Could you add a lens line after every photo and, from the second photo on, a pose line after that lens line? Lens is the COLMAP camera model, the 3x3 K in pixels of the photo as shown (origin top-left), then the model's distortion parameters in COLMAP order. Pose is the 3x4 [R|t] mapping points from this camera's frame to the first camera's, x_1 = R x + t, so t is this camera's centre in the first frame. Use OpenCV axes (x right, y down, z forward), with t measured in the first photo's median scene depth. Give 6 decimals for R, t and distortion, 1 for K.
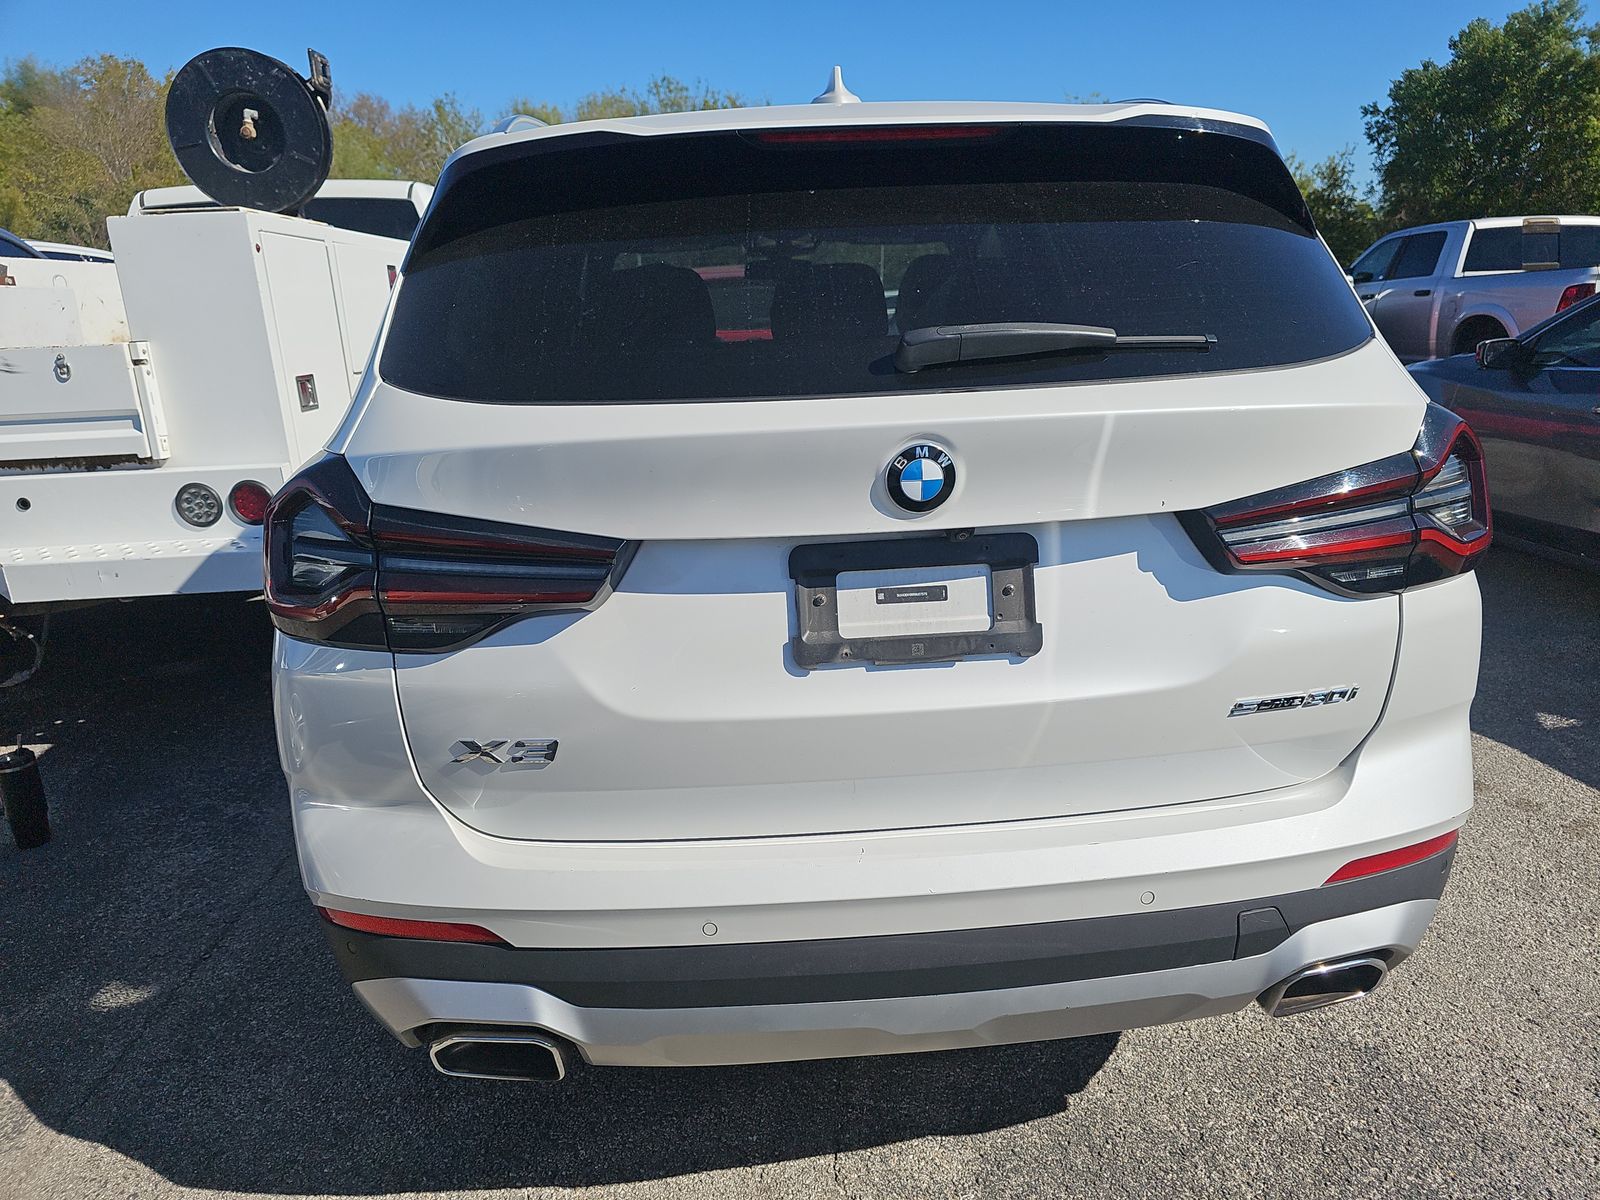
lens RADIAL K [[1070.7, 0, 821.7], [0, 1070.7, 568.1], [0, 0, 1]] dist [0.061421, -0.057752]
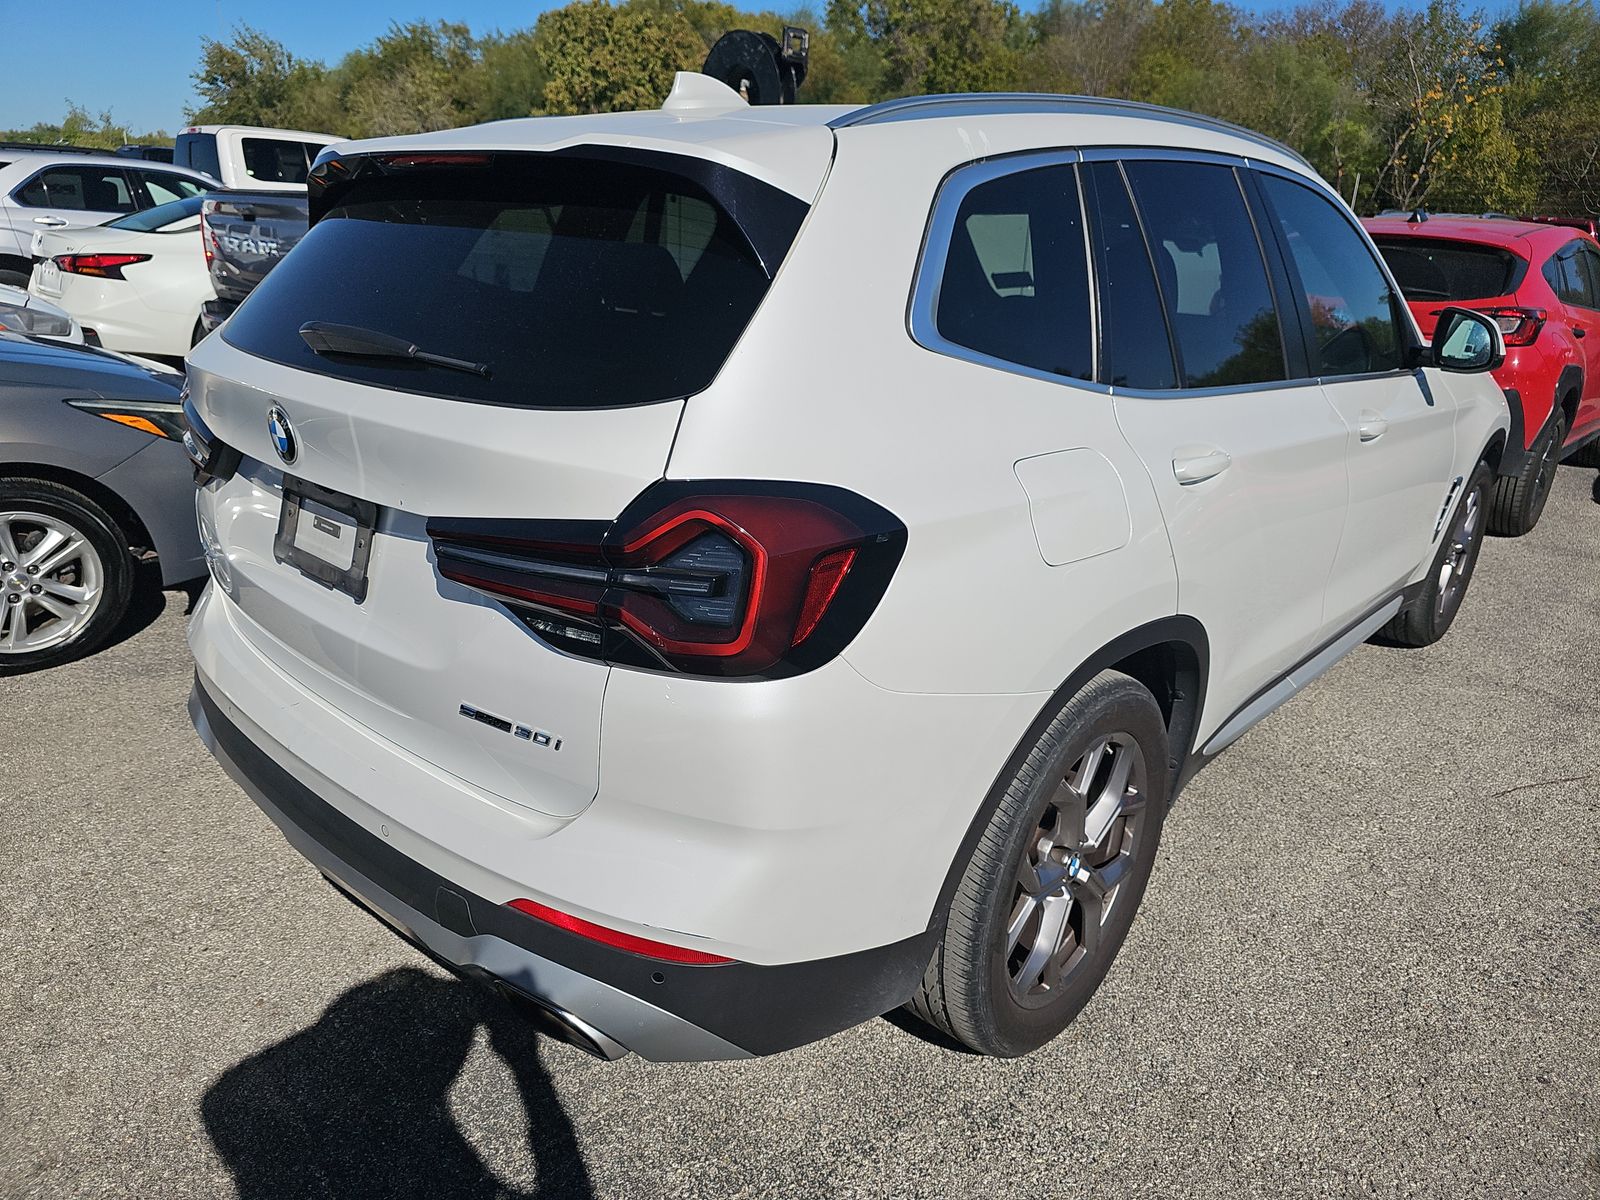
lens RADIAL K [[1070.7, 0, 821.7], [0, 1070.7, 568.1], [0, 0, 1]] dist [0.061421, -0.057752]
pose [[0.688522, 0.282312, -0.668010, 1.314806], [-0.234907, 0.958277, 0.162863, -0.266046], [0.686116, 0.044786, 0.726112, 0.454836]]
